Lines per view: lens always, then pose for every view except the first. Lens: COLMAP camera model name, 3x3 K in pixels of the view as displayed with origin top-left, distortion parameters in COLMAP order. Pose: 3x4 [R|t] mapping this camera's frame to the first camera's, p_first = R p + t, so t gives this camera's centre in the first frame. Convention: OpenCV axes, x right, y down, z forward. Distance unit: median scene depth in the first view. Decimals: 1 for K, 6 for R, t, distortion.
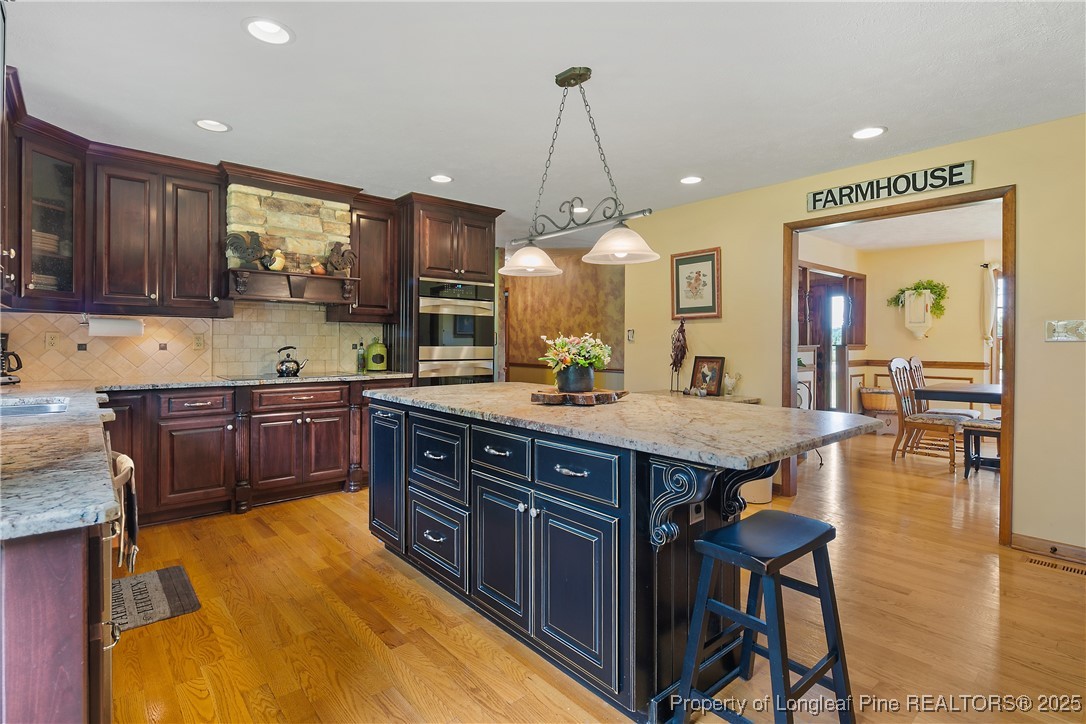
lens RADIAL K [[529.6, 0, 554.3], [0, 529.6, 345.5], [0, 0, 1]] dist [0.002753, -0.004403]
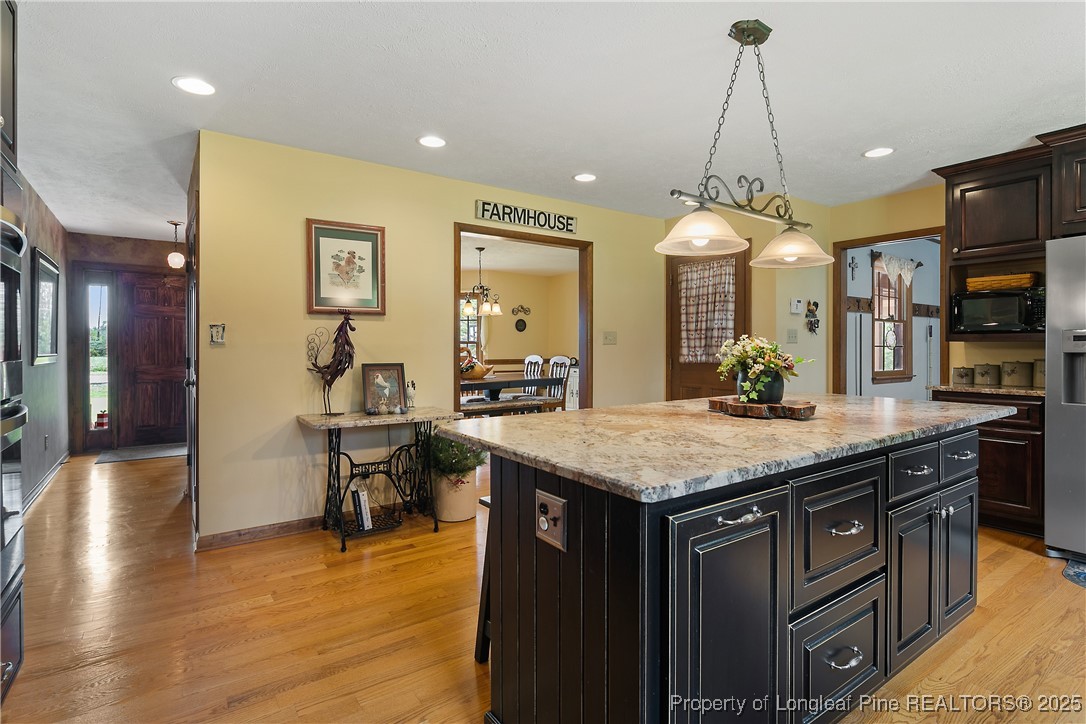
lens RADIAL K [[529.6, 0, 533.7], [0, 529.6, 350.7], [0, 0, 1]] dist [0.002753, -0.004403]
pose [[0.130695, -0.010860, 0.991363, -0.551460], [0.004392, 0.999937, 0.010375, -0.005861], [-0.991413, 0.002998, 0.130735, 0.796537]]
